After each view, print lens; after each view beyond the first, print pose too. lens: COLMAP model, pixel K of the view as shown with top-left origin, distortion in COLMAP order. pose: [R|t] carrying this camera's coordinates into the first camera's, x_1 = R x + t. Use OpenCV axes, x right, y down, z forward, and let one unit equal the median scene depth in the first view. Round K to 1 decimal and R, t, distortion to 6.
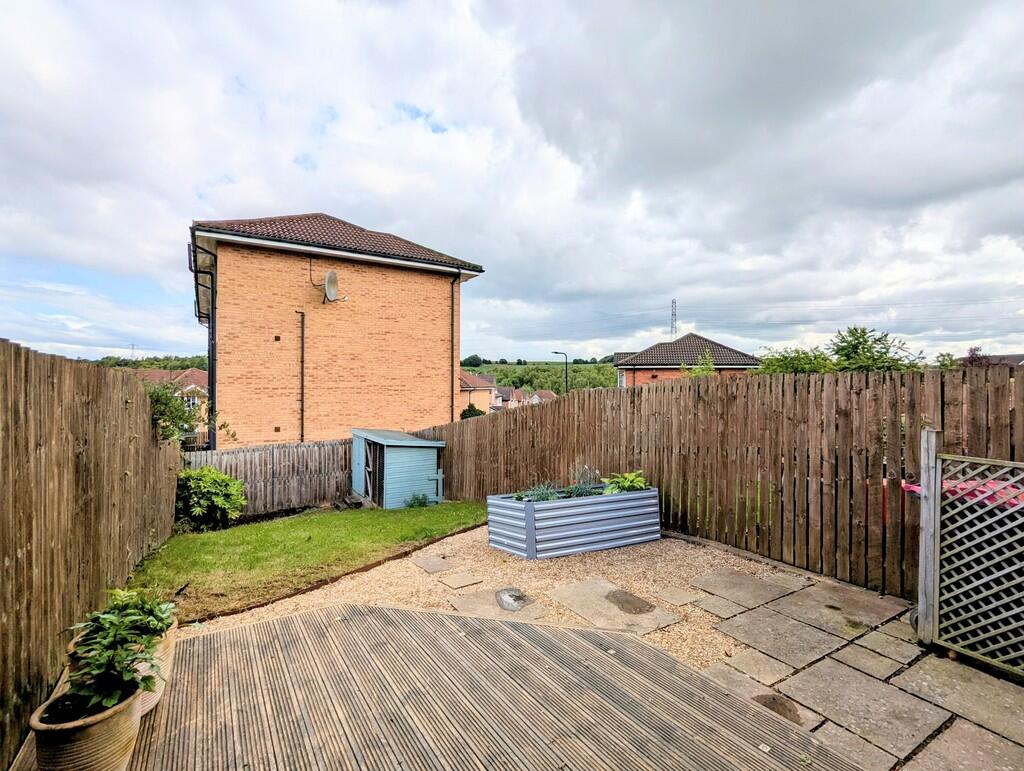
lens RADIAL K [[507.5, 0, 512.0], [0, 507.5, 385.5], [0, 0, 1]] dist [-0.002593, -0.000406]
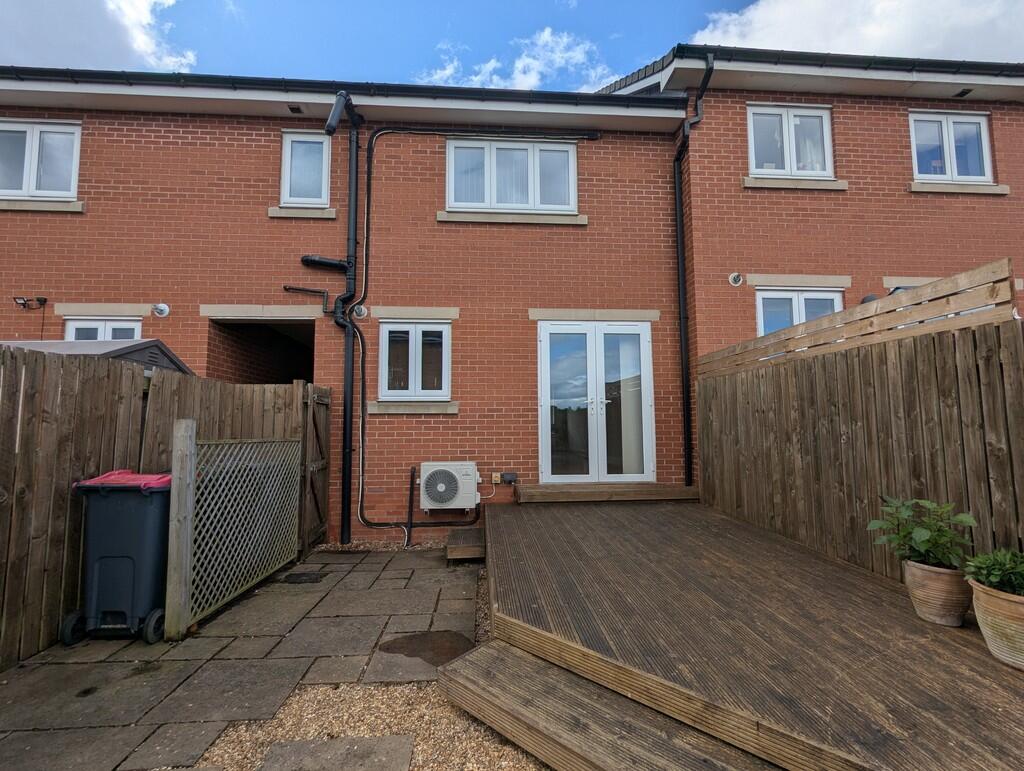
lens RADIAL K [[507.5, 0, 512.0], [0, 507.5, 385.5], [0, 0, 1]] dist [-0.002593, -0.000406]
pose [[-0.890651, 0.043803, 0.452572, -0.232926], [0.008025, 0.996708, -0.080675, 0.116079], [-0.454616, -0.068222, -0.888071, 1.702363]]
